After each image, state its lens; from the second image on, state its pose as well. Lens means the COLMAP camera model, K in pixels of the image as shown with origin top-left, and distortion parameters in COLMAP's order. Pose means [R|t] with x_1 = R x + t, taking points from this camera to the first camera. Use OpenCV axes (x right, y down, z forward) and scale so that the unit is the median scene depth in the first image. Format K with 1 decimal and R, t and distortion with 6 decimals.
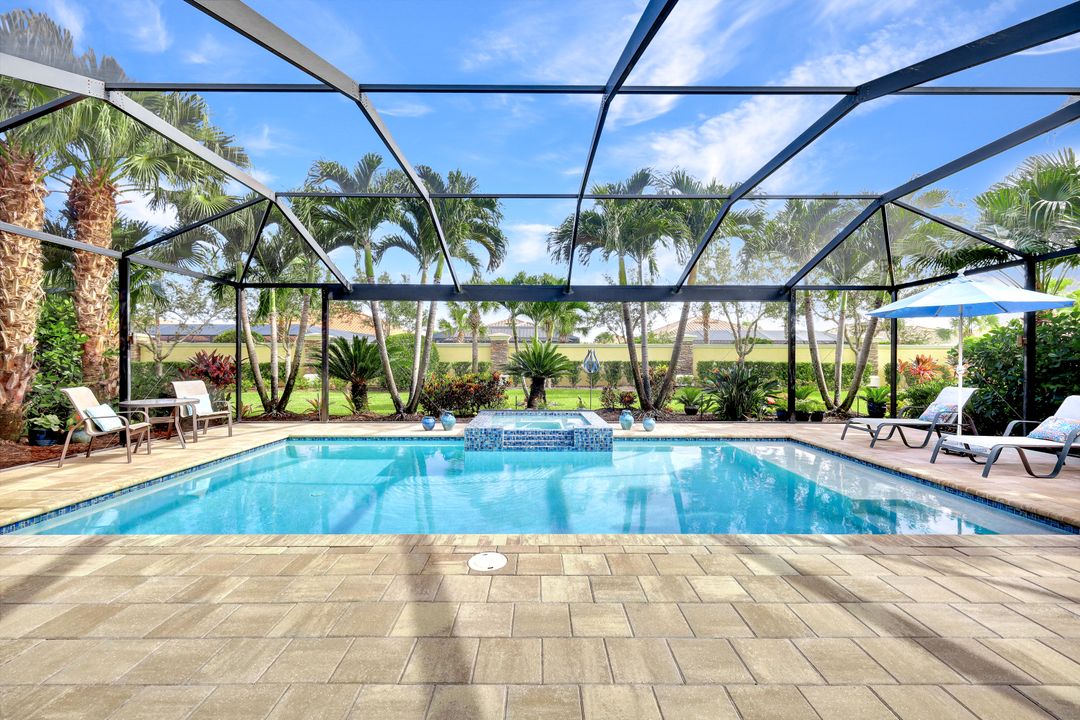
lens RADIAL K [[433.6, 0, 543.2], [0, 433.6, 363.5], [0, 0, 1]] dist [-0.004397, 0.000237]
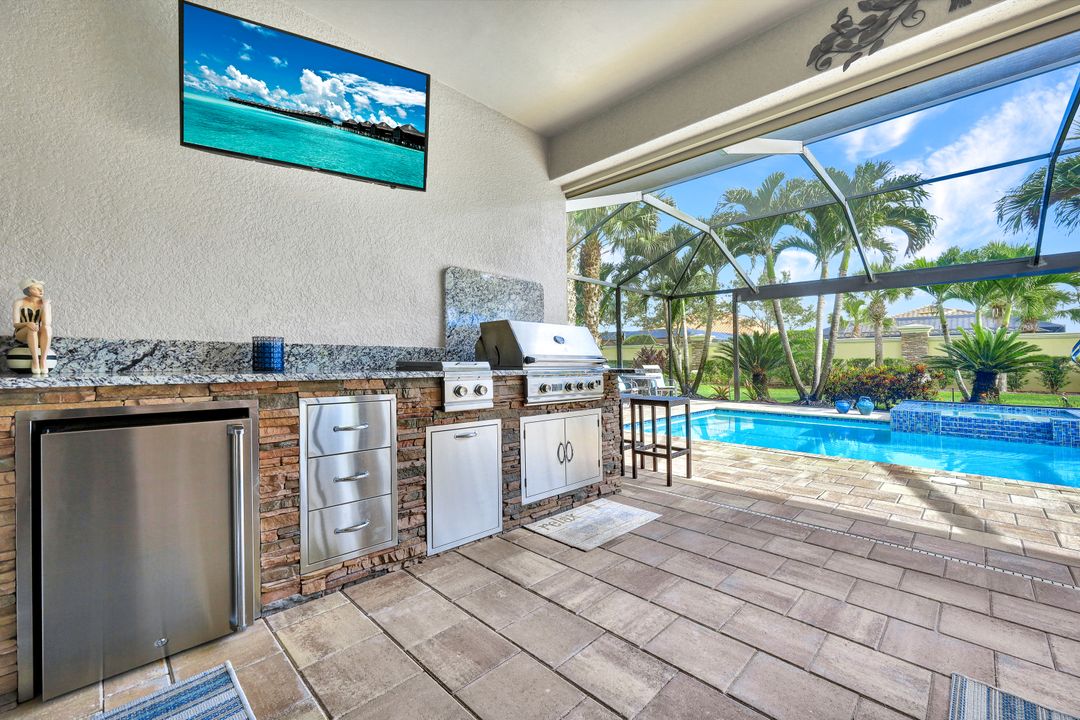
lens RADIAL K [[433.6, 0, 536.9], [0, 433.6, 350.1], [0, 0, 1]] dist [-0.004397, 0.000237]
pose [[0.692367, -0.017676, -0.721329, -0.009812], [-0.009364, 0.999396, -0.033479, 0.028006], [0.721485, 0.029934, 0.691783, -0.196250]]
